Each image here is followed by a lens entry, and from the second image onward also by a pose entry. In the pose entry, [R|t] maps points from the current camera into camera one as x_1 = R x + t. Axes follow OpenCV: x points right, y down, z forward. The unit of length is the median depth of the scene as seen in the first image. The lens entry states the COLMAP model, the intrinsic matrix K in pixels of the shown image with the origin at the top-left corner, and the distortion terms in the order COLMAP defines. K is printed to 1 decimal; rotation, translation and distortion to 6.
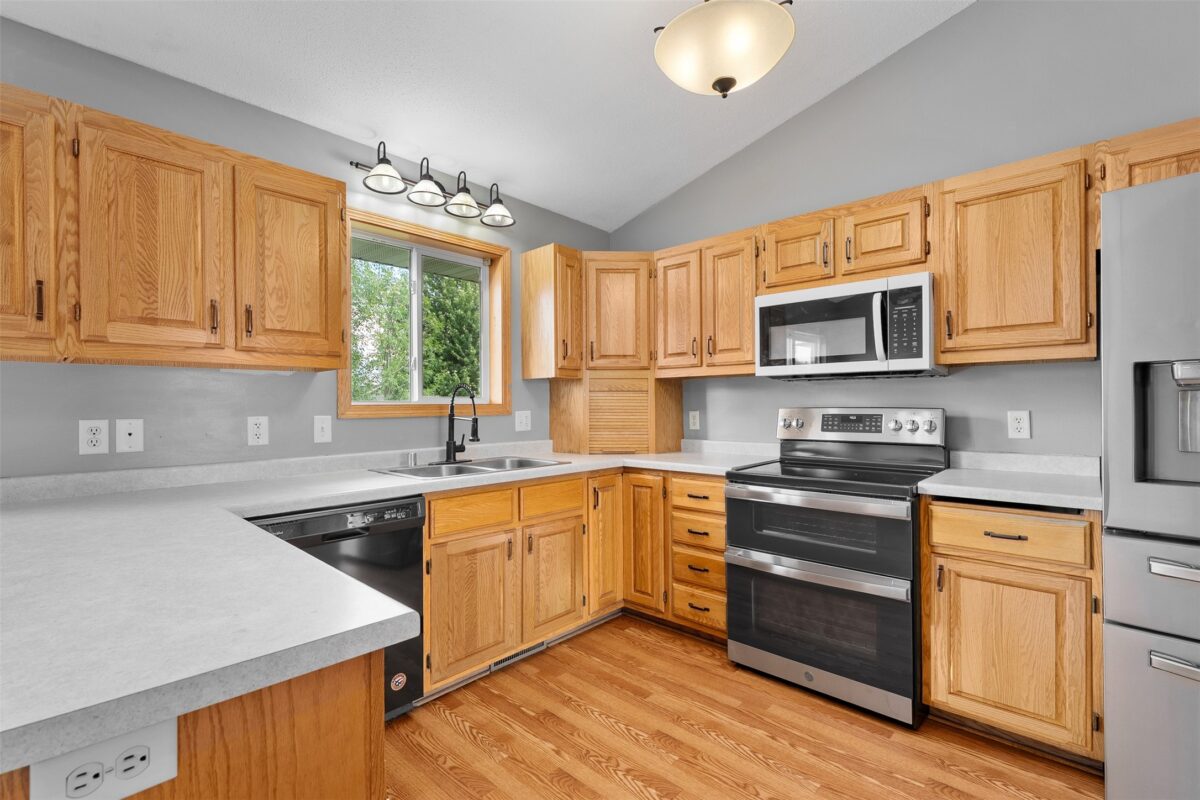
lens RADIAL K [[534.8, 0, 599.5], [0, 534.8, 402.7], [0, 0, 1]] dist [-0.000784, -0.000144]
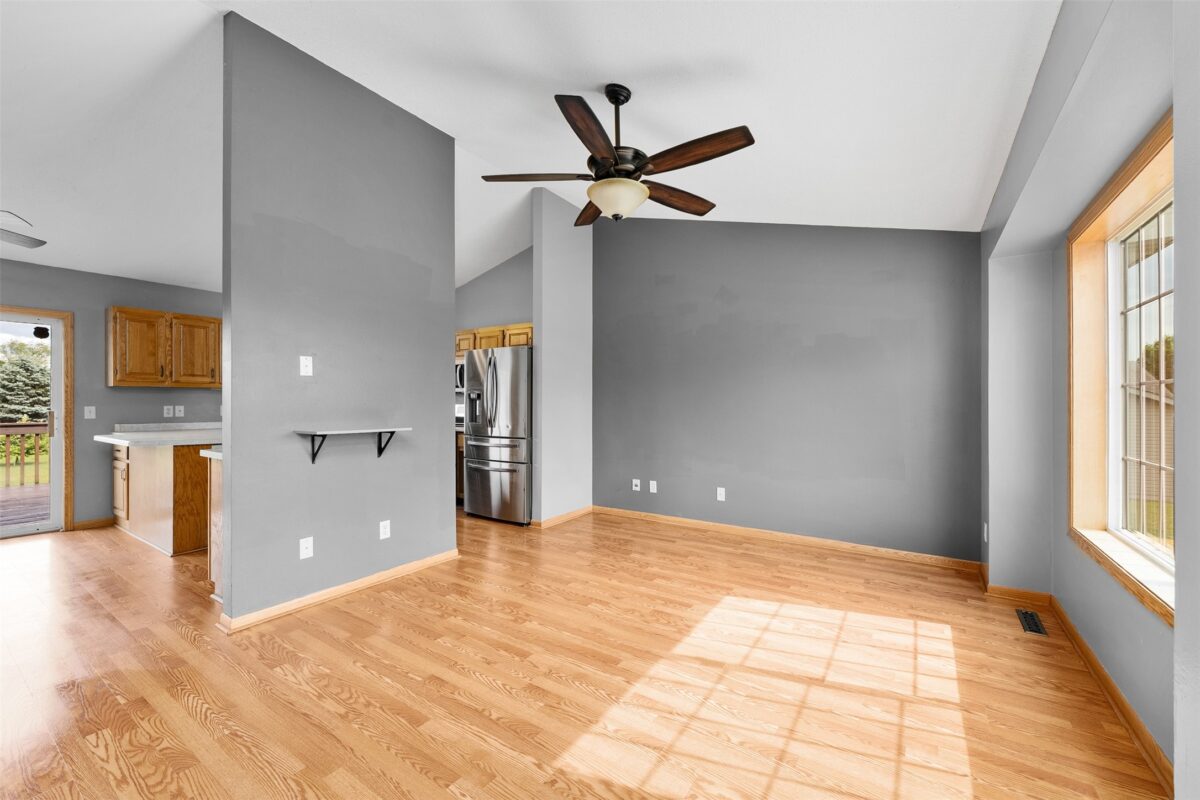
lens RADIAL K [[480.4, 0, 601.1], [0, 480.4, 402.3], [0, 0, 1]] dist [-0.002625, -0.001069]
pose [[0.987752, 0.008637, 0.155792, 0.846214], [-0.009265, 0.999952, 0.003307, -0.015770], [-0.155756, -0.004710, 0.987784, -1.648244]]
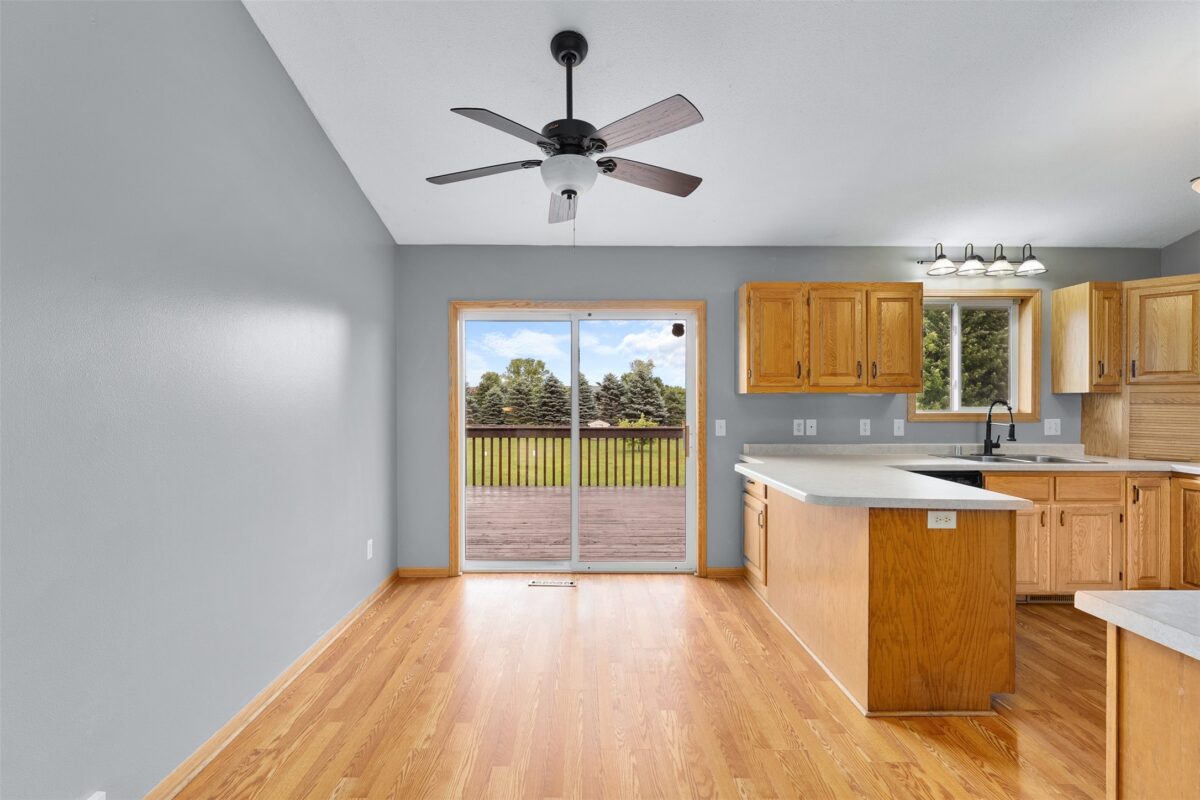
lens RADIAL K [[528.0, 0, 584.7], [0, 528.0, 404.3], [0, 0, 1]] dist [-0.005219, 0.002562]
pose [[0.677485, 0.011339, -0.735449, 0.026398], [-0.002144, 0.999907, 0.013441, -0.044007], [0.735534, -0.007529, 0.677446, -0.841293]]
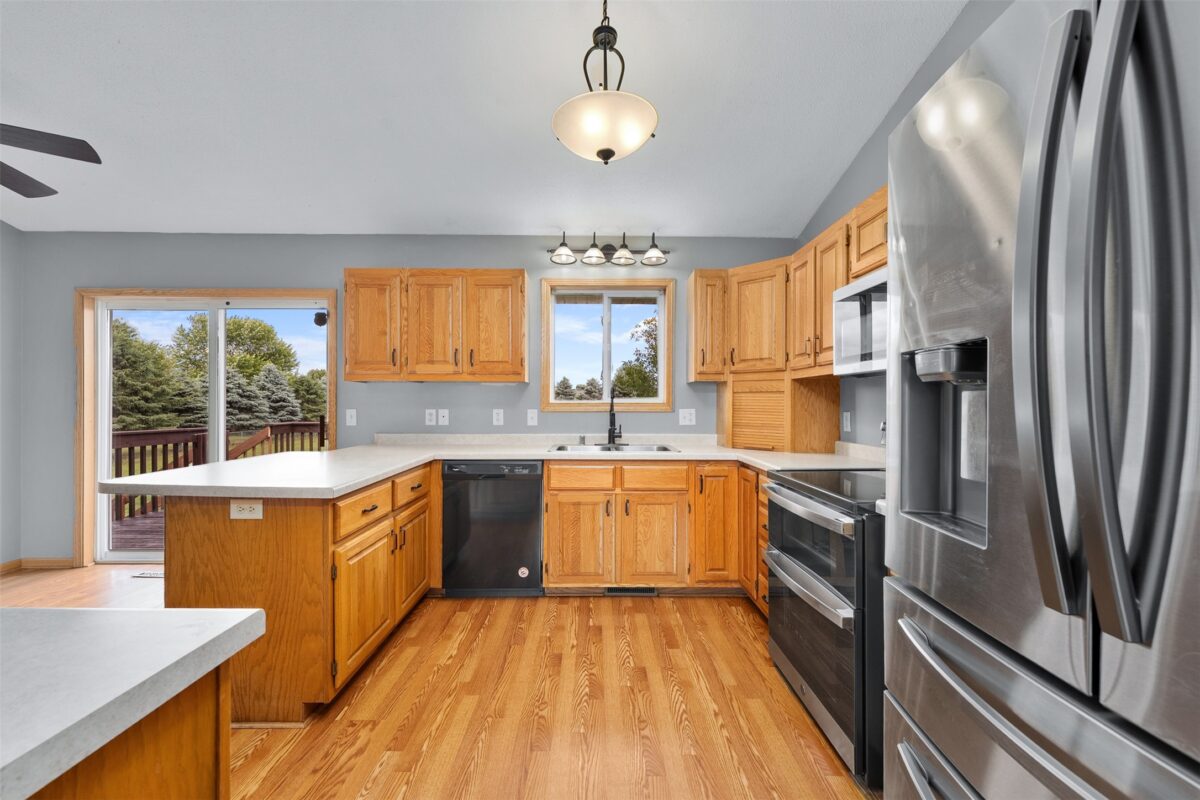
lens RADIAL K [[480.4, 0, 595.8], [0, 480.4, 404.3], [0, 0, 1]] dist [-0.002625, -0.001069]
pose [[0.683994, 0.008325, -0.729440, 0.703717], [-0.003804, 0.999962, 0.007845, -0.003994], [0.729478, -0.002591, 0.684000, 0.132597]]
